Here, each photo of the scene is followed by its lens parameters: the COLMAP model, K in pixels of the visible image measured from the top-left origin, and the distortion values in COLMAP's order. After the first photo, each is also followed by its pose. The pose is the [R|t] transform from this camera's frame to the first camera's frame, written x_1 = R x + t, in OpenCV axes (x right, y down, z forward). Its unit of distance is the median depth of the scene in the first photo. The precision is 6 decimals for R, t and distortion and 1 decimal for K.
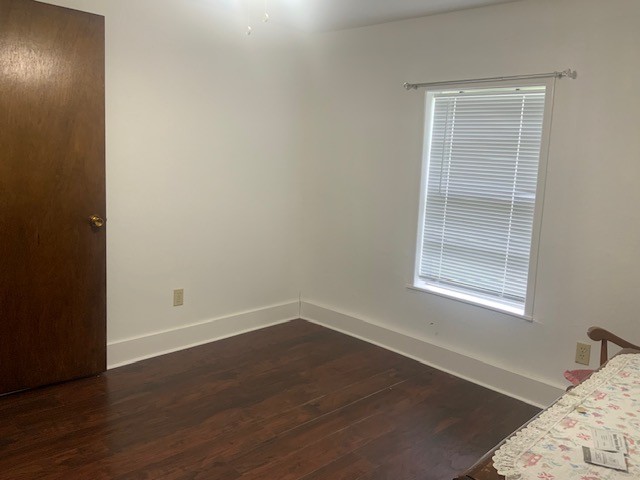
lens RADIAL K [[531.3, 0, 320.0], [0, 531.3, 240.0], [0, 0, 1]] dist [0.113196, -0.215735]
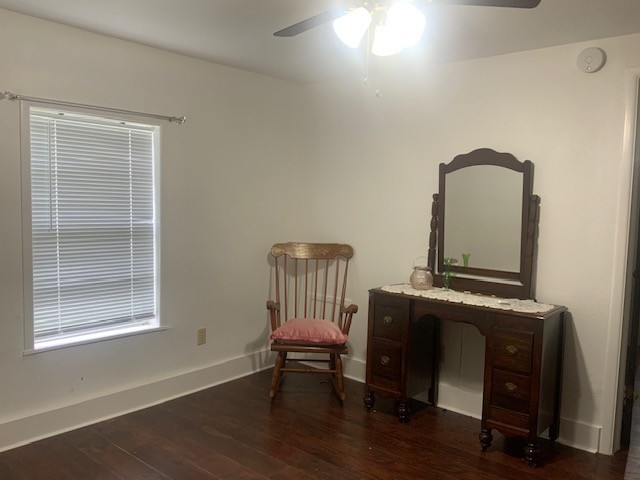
lens RADIAL K [[531.3, 0, 320.0], [0, 531.3, 240.0], [0, 0, 1]] dist [0.113196, -0.215735]
pose [[-0.086338, -0.139200, 0.986493, -0.695635], [0.123827, 0.981013, 0.149264, -0.155929], [-0.988541, 0.135042, -0.067462, 0.684648]]
